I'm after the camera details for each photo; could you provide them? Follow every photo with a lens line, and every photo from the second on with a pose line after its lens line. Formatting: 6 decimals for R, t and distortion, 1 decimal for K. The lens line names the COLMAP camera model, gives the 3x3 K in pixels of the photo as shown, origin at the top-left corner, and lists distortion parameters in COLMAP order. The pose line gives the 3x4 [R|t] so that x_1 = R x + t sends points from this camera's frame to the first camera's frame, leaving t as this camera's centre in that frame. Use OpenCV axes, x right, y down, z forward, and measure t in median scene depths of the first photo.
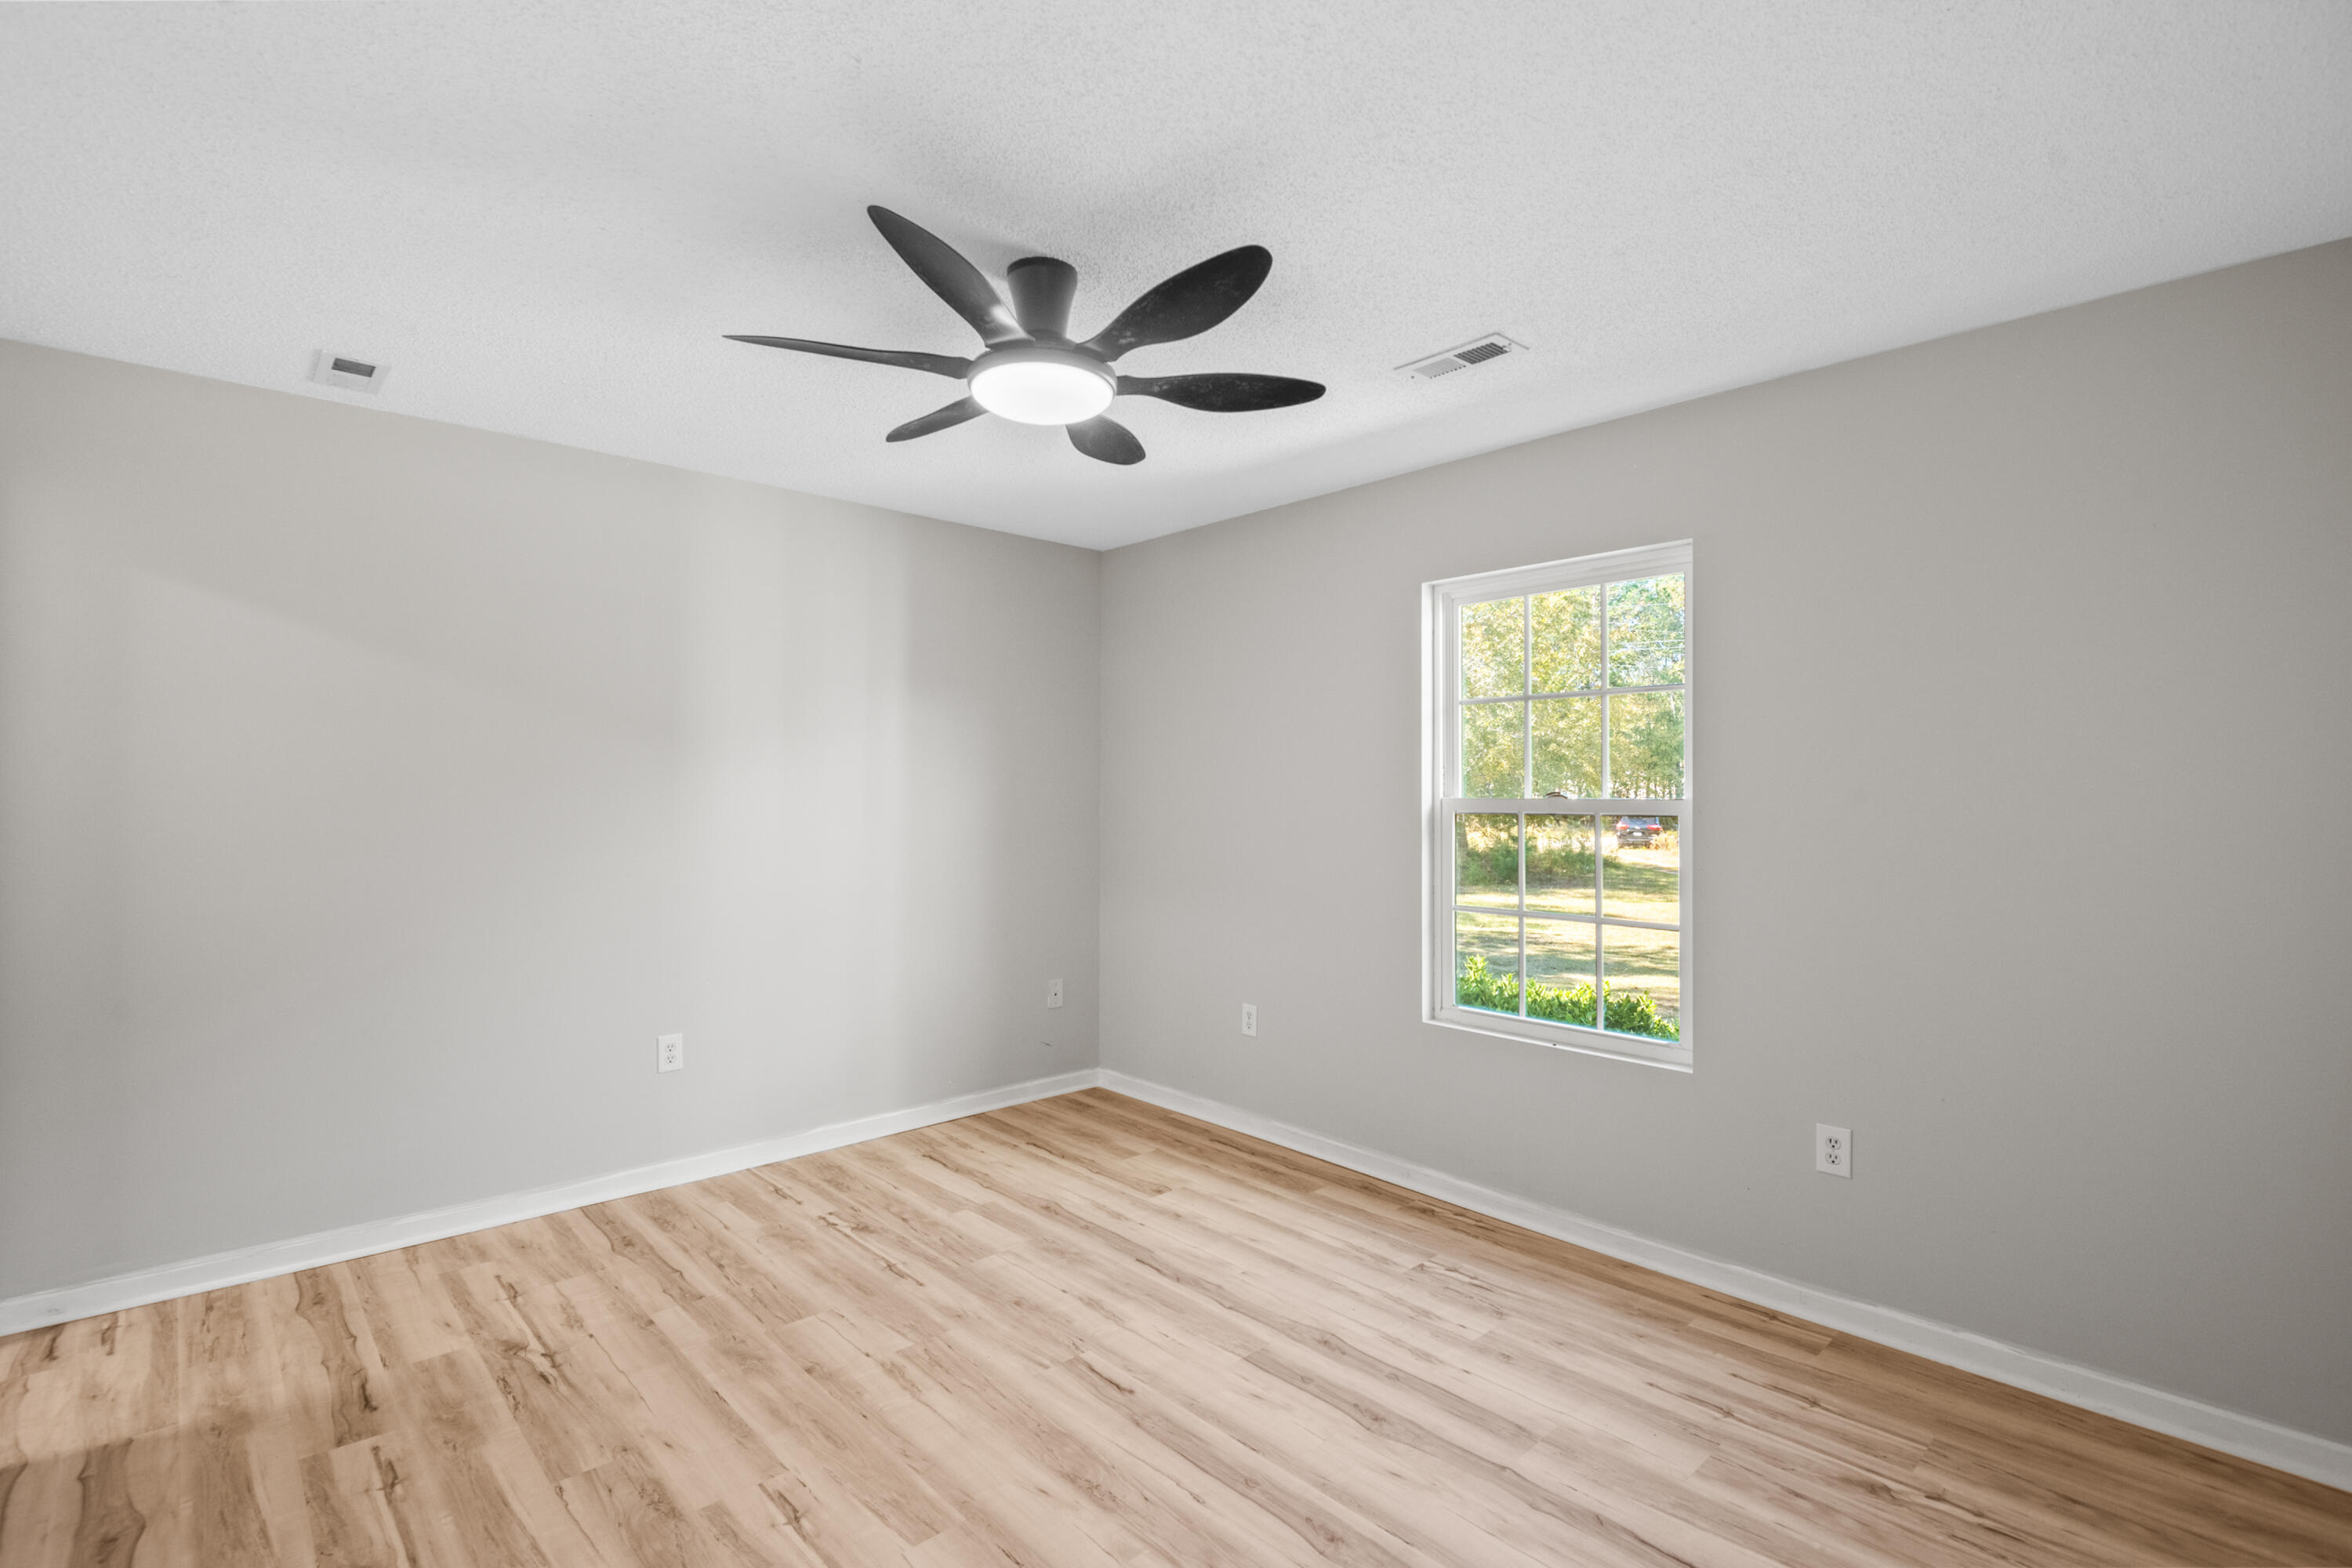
lens RADIAL K [[1086.8, 0, 1164.4], [0, 1086.8, 783.5], [0, 0, 1]] dist [0.015097, -0.020986]
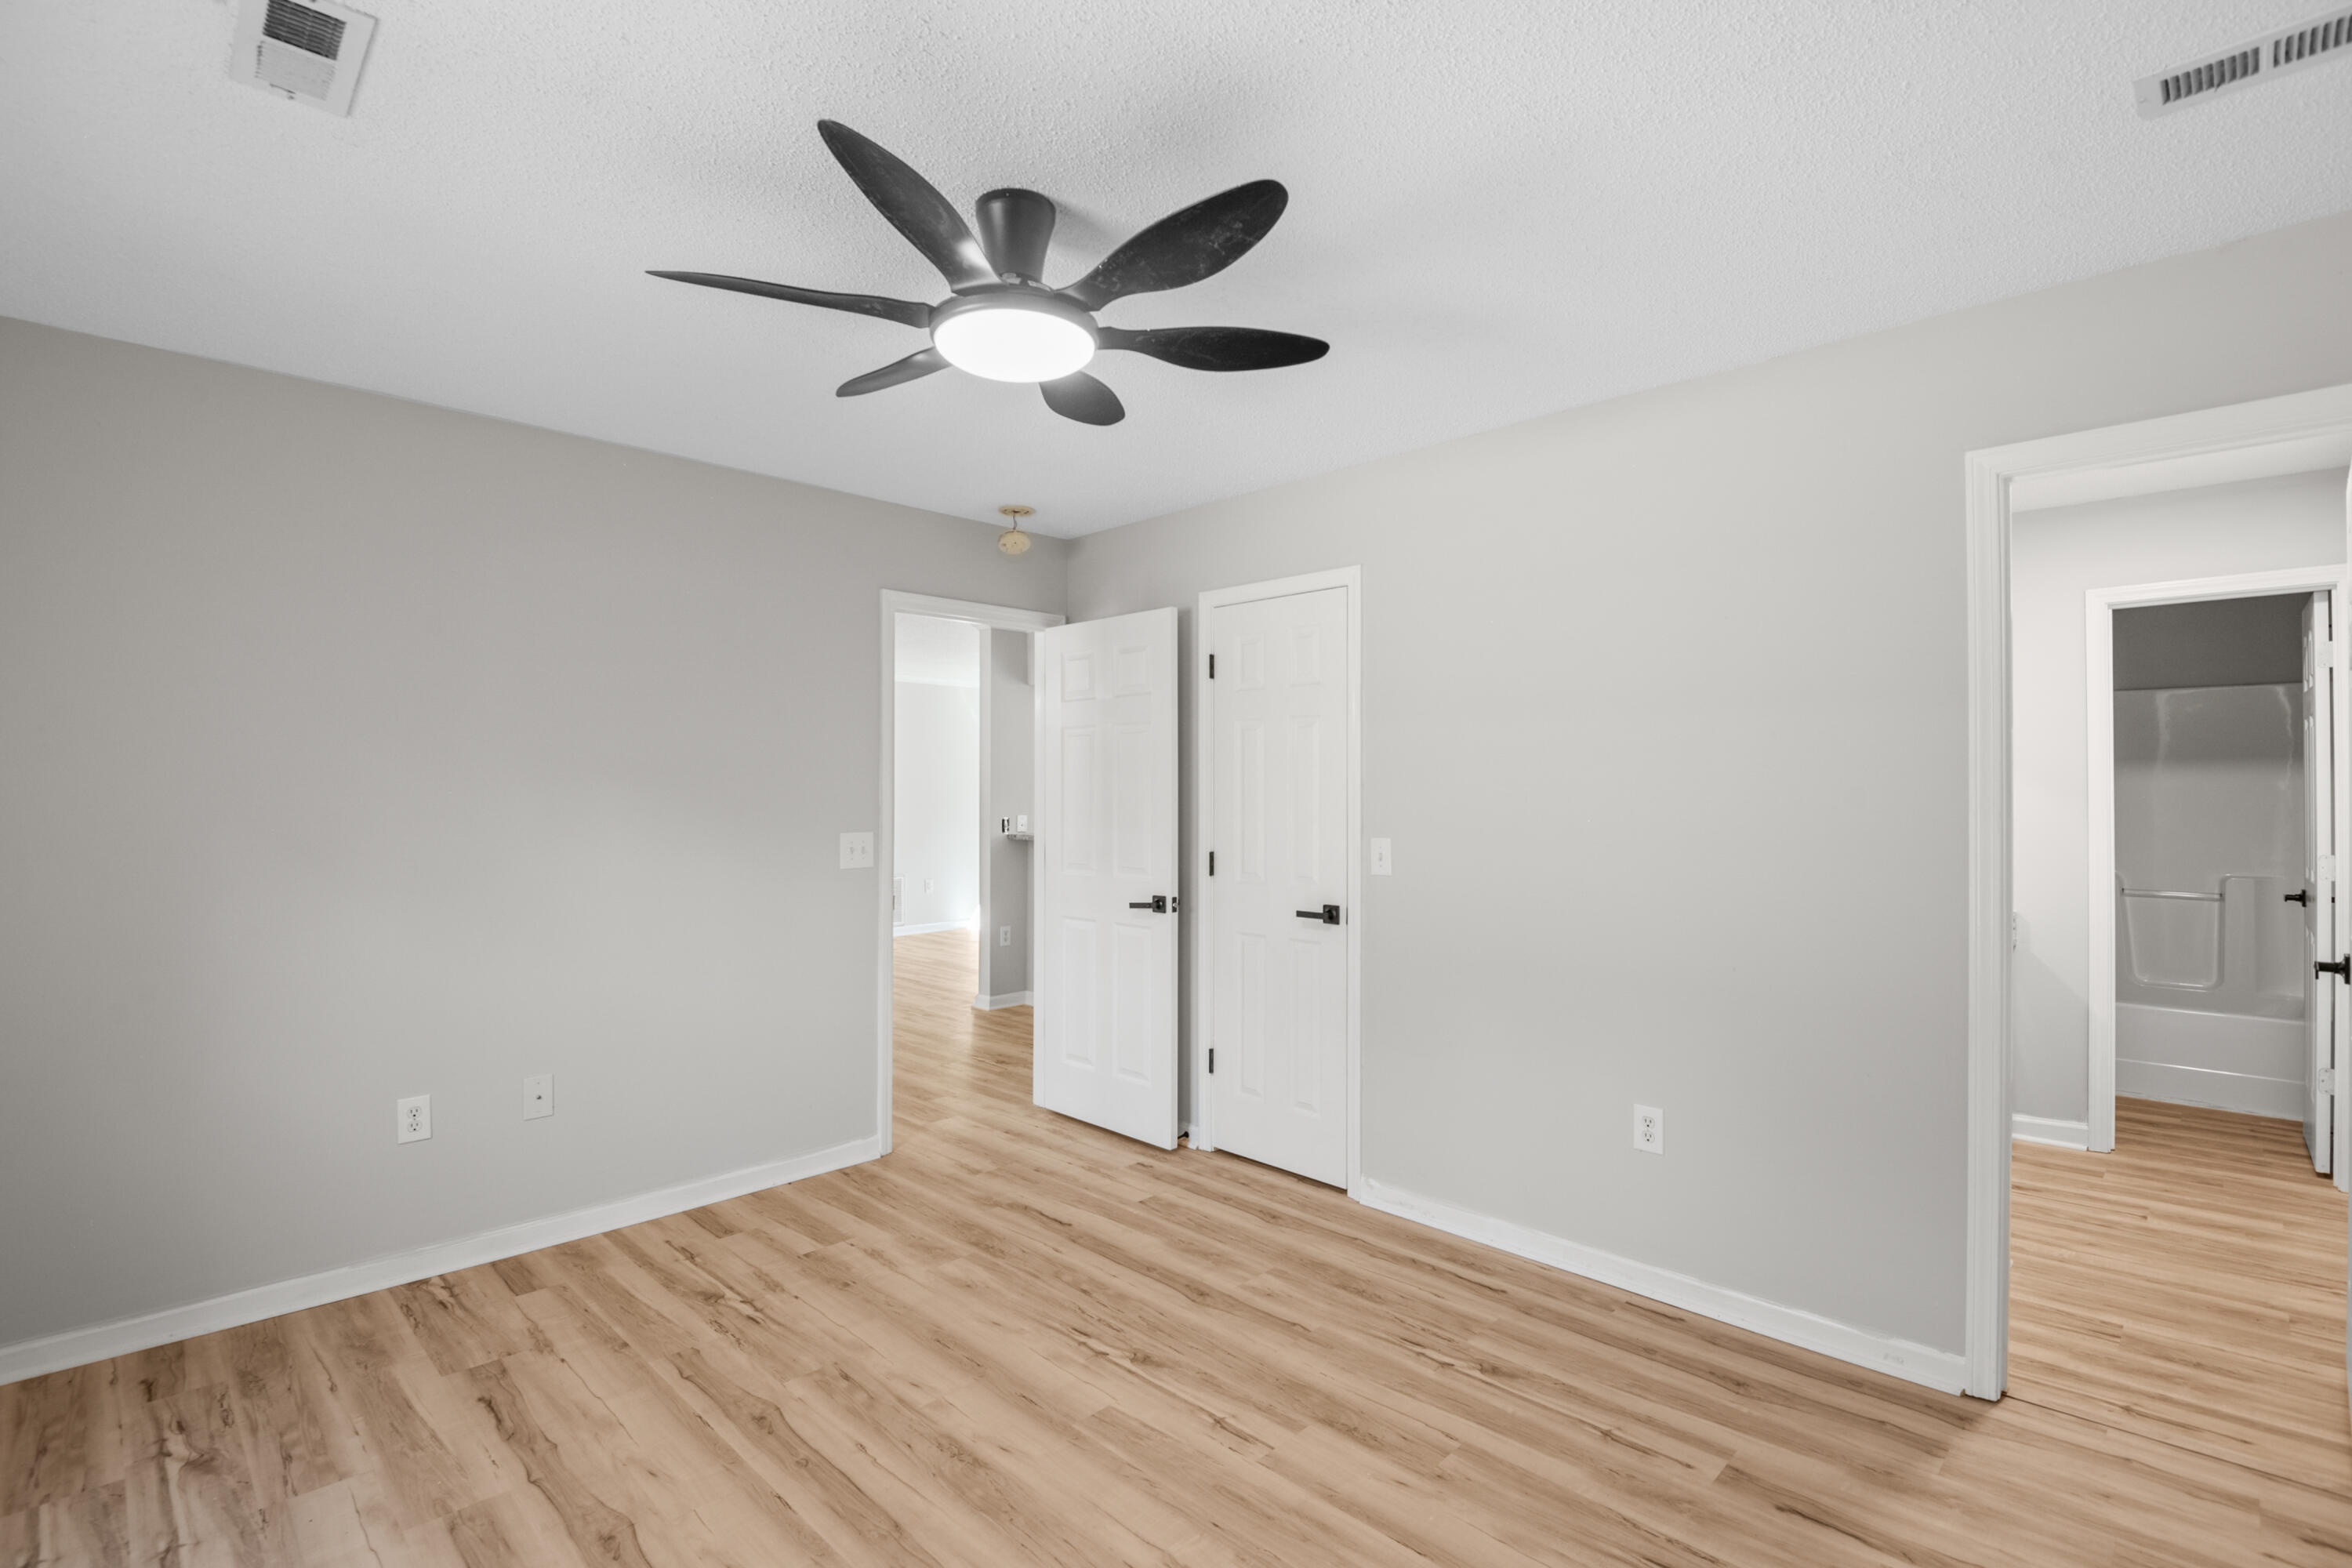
lens RADIAL K [[1086.8, 0, 1164.4], [0, 1086.8, 783.5], [0, 0, 1]] dist [0.015097, -0.020986]
pose [[-0.999024, -0.006456, -0.043693, -0.210668], [-0.005744, 0.999849, -0.016400, 0.012632], [0.043792, -0.016133, -0.998910, 2.030108]]
